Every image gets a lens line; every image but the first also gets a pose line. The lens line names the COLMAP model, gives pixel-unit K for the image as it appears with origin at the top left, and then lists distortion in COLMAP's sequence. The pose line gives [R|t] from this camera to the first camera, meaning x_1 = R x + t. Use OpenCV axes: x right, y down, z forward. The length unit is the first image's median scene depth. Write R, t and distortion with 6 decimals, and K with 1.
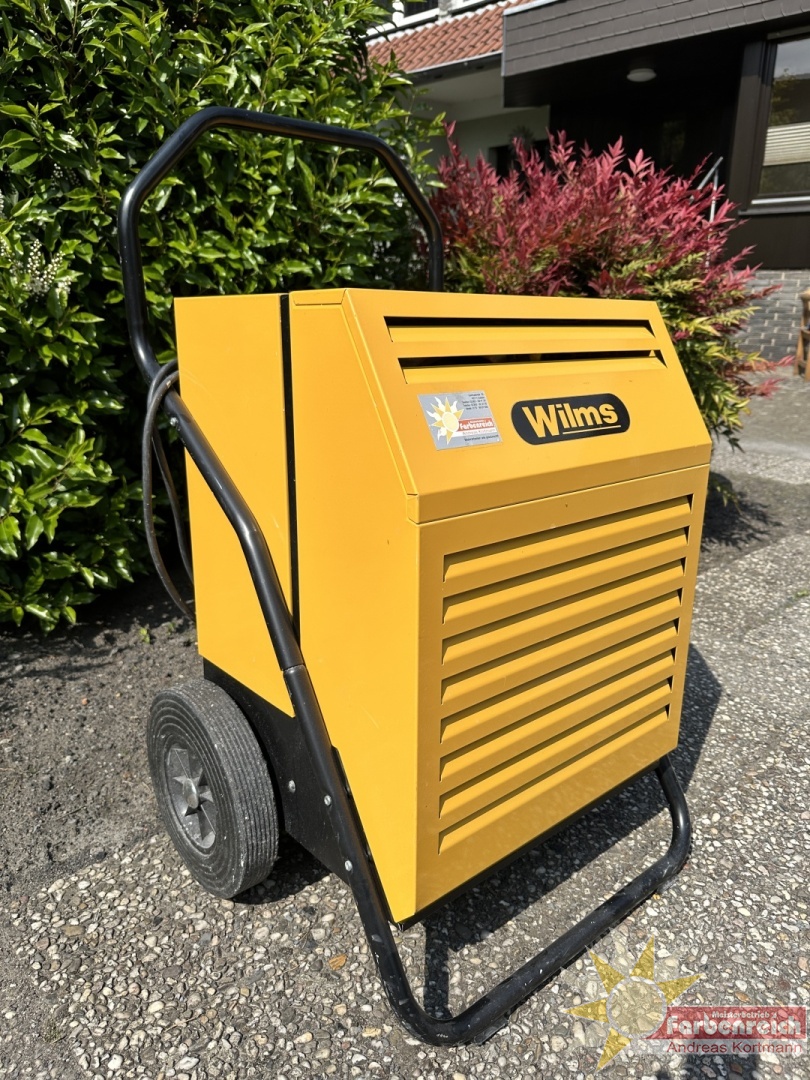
lens RADIAL K [[774.6, 0, 409.0], [0, 774.6, 534.3], [0, 0, 1]] dist [-0.006381, -0.004733]
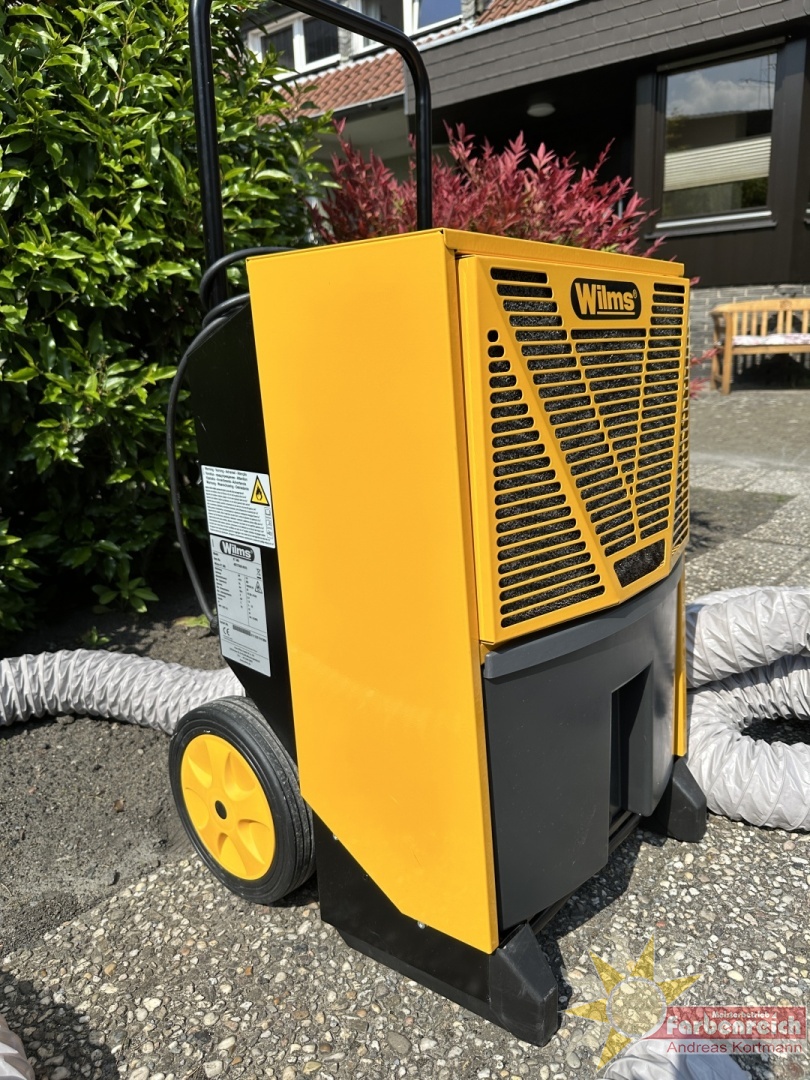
lens RADIAL K [[774.6, 0, 407.9], [0, 774.6, 540.0], [0, 0, 1]] dist [-0.006381, -0.004733]
pose [[0.994491, -0.069132, 0.078790, 0.034648], [0.072531, 0.996518, -0.041133, 0.021222], [-0.075672, 0.046622, 0.996042, 0.120913]]
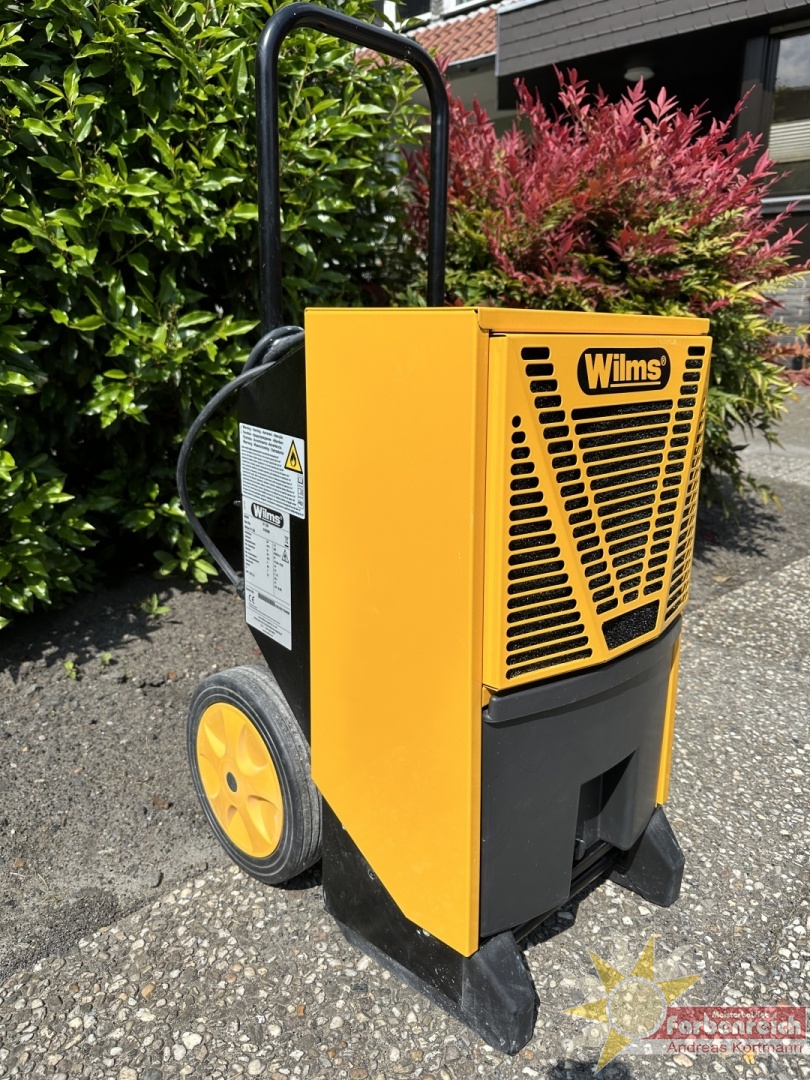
lens RADIAL K [[774.6, 0, 407.8], [0, 774.6, 544.3], [0, 0, 1]] dist [-0.006381, -0.004733]
pose [[0.999964, -0.007522, 0.003917, 0.010240], [0.007544, 0.999955, -0.005680, 0.006390], [-0.003874, 0.005709, 0.999976, 0.210306]]
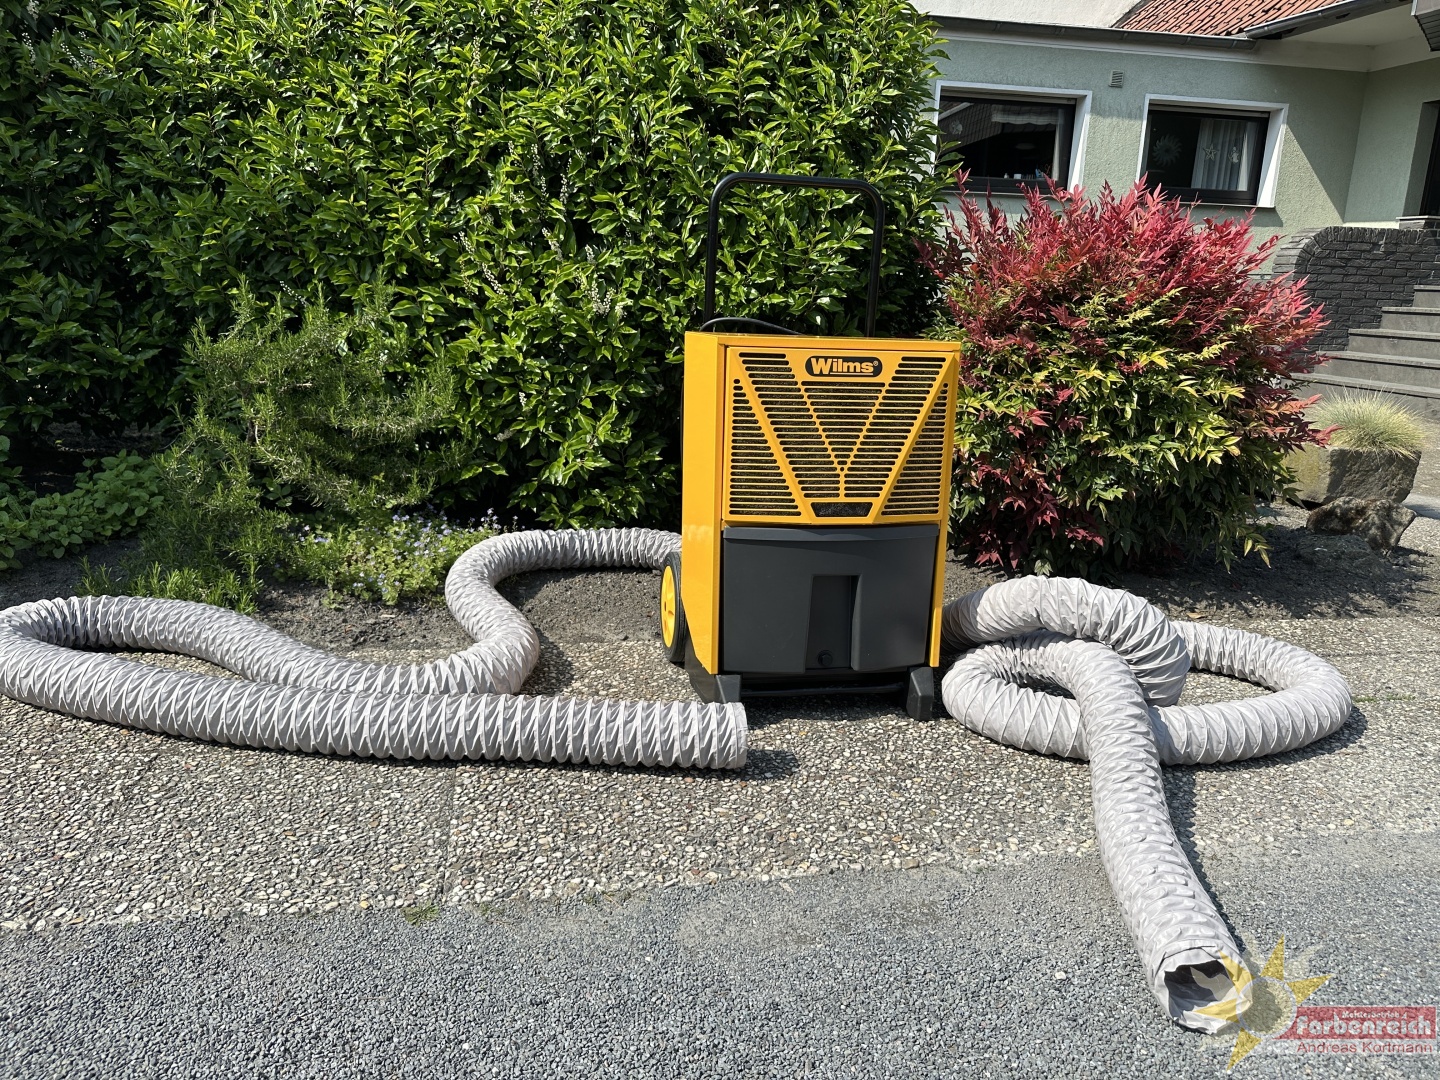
lens RADIAL K [[1032.8, 0, 722.6], [0, 1032.8, 544.9], [0, 0, 1]] dist [-0.006381, -0.004733]
pose [[0.851272, 0.145903, -0.504032, 0.780728], [-0.176904, 0.984130, -0.013900, 0.116469], [0.494005, 0.100998, 0.863573, -0.560624]]
